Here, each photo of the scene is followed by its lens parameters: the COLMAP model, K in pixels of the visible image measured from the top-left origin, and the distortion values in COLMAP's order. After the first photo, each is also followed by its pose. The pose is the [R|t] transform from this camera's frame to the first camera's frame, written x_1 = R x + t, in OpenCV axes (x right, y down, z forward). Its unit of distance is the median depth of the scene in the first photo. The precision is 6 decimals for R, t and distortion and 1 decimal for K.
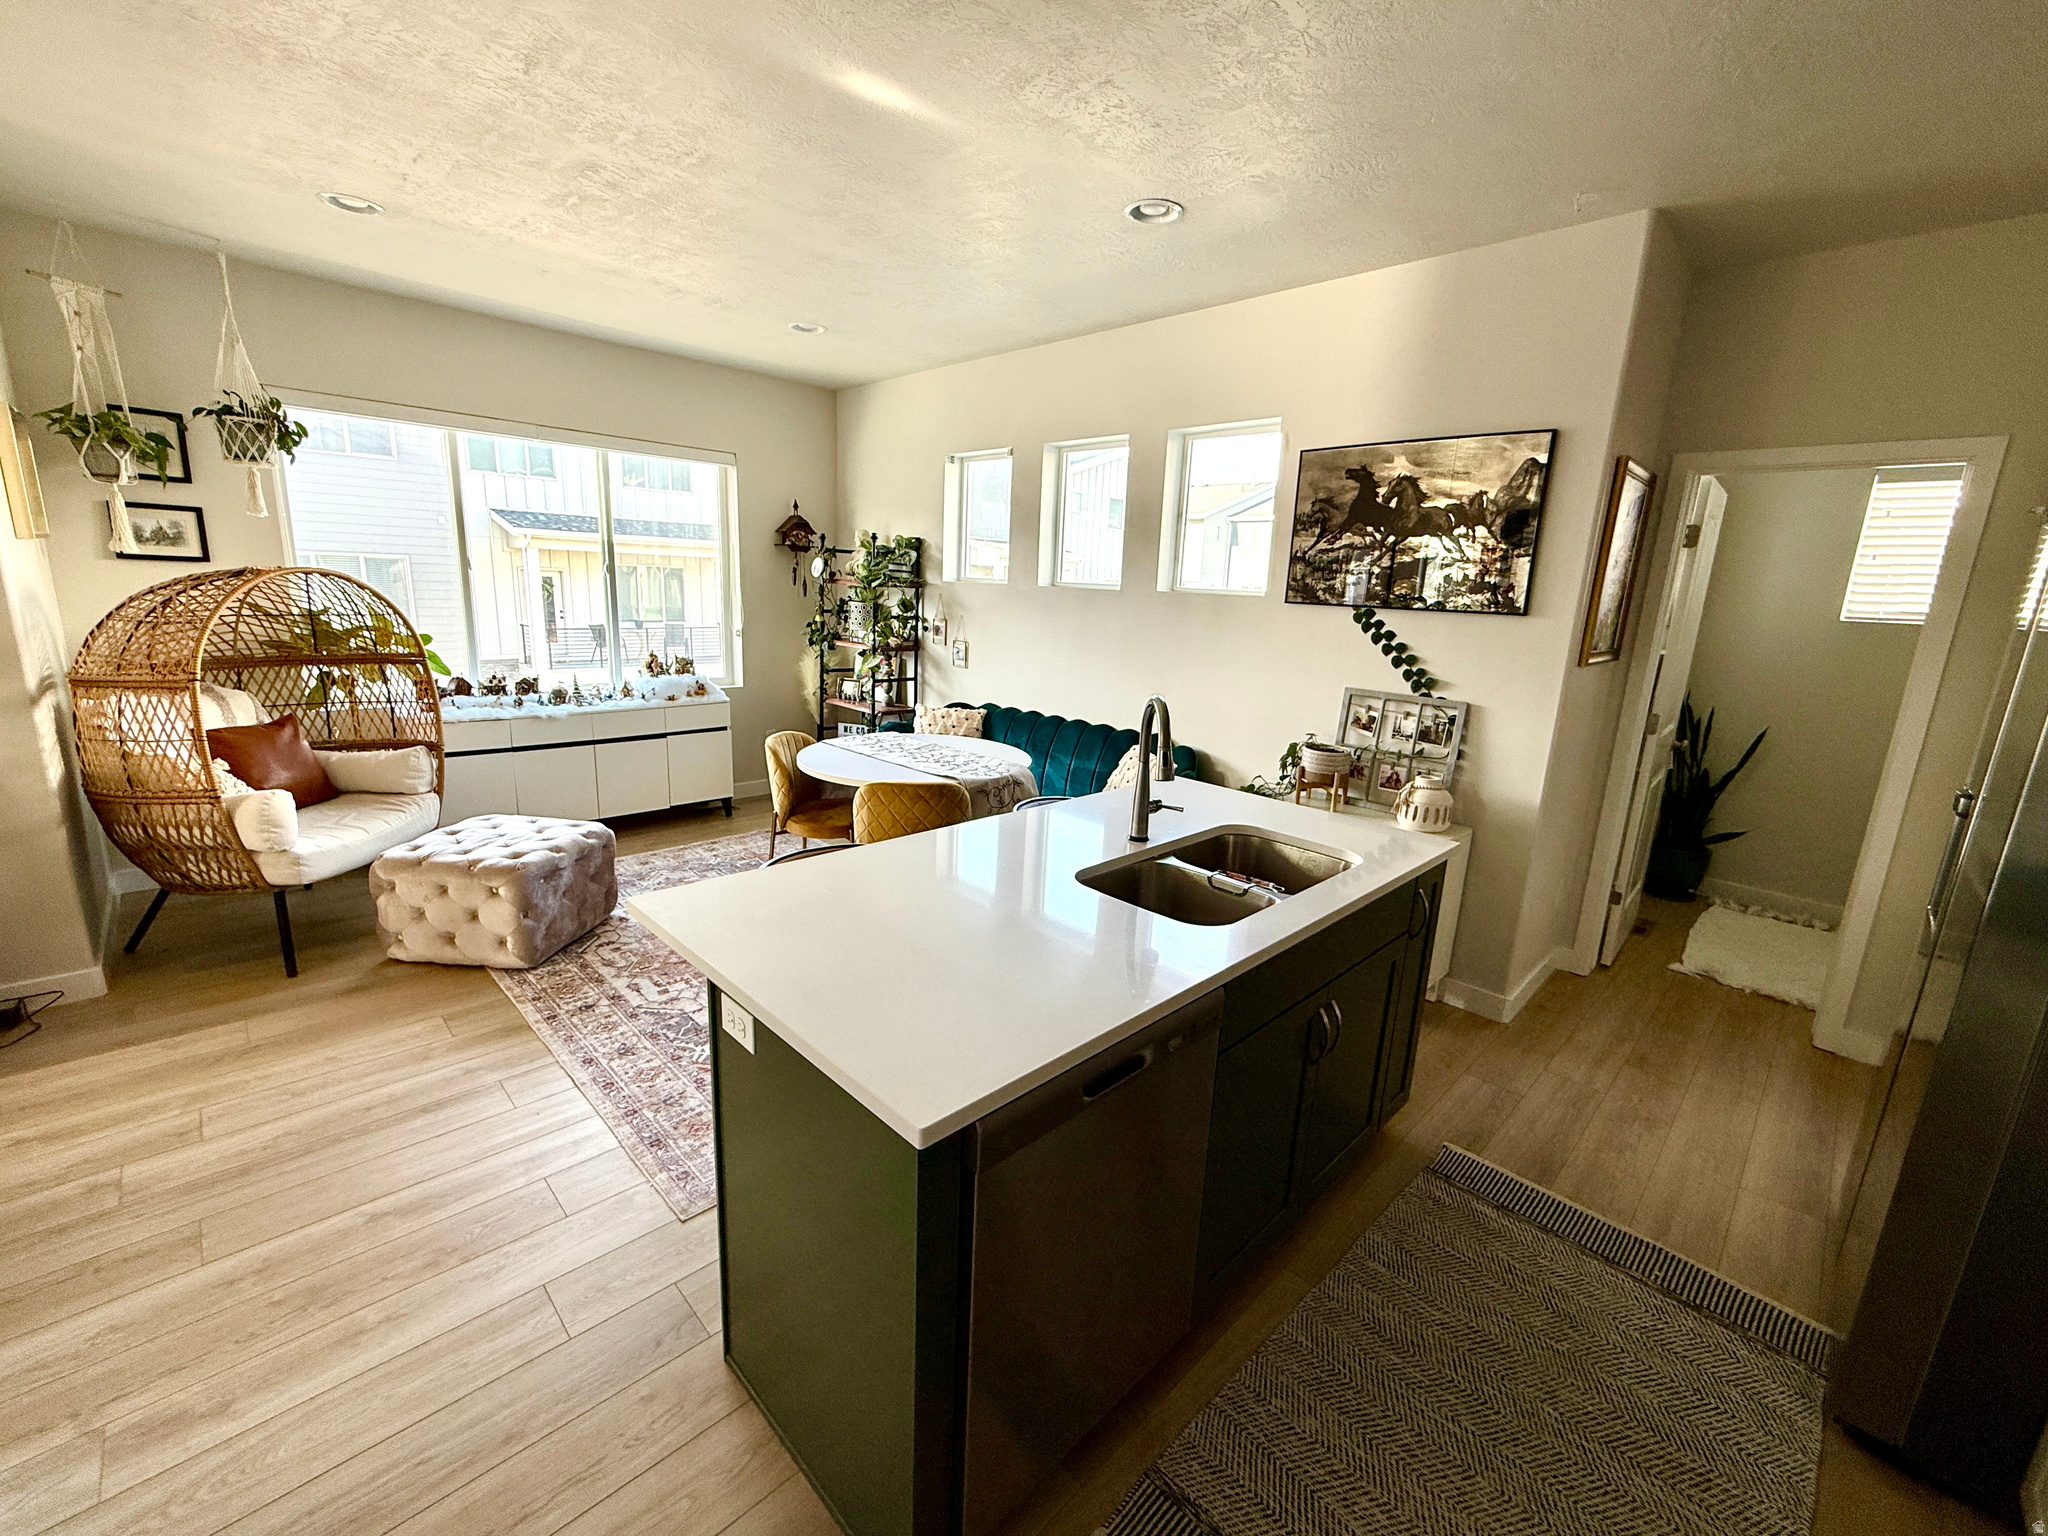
lens RADIAL K [[820.2, 0, 1012.9], [0, 820.2, 765.3], [0, 0, 1]] dist [-0.000487, -0.000476]
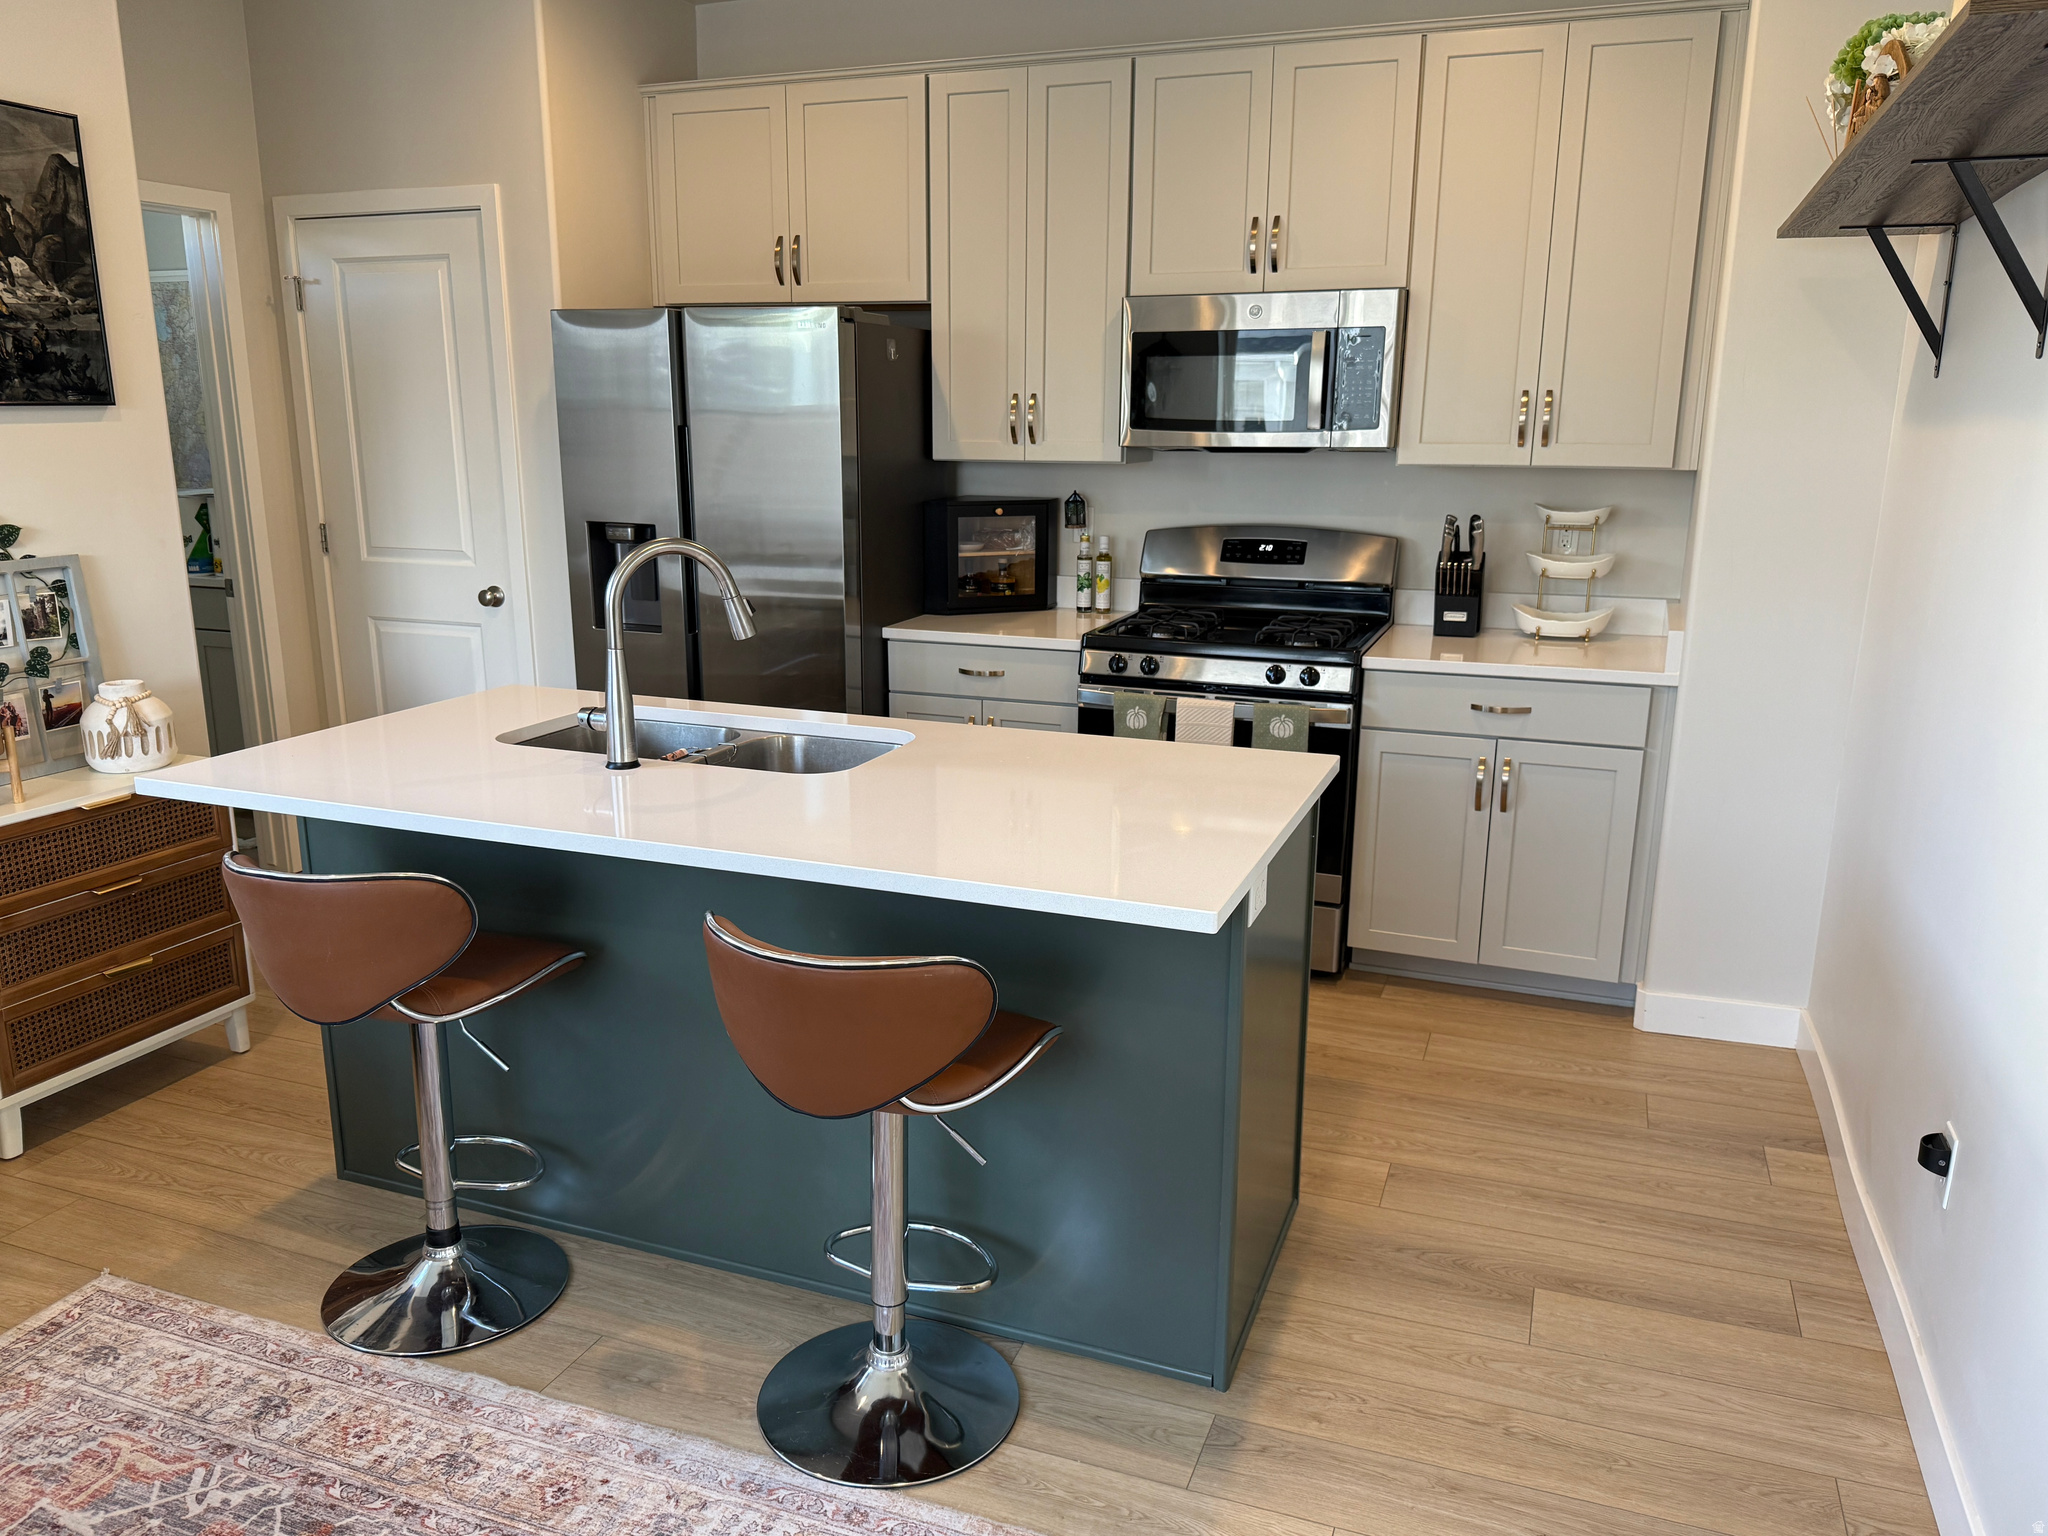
lens RADIAL K [[1494.9, 0, 1034.5], [0, 1494.9, 788.5], [0, 0, 1]] dist [0.047431, -0.061678]
pose [[-0.421727, -0.264707, 0.867223, -0.715807], [0.177456, 0.913845, 0.365234, -0.188909], [-0.889188, 0.307923, -0.338420, 0.757850]]
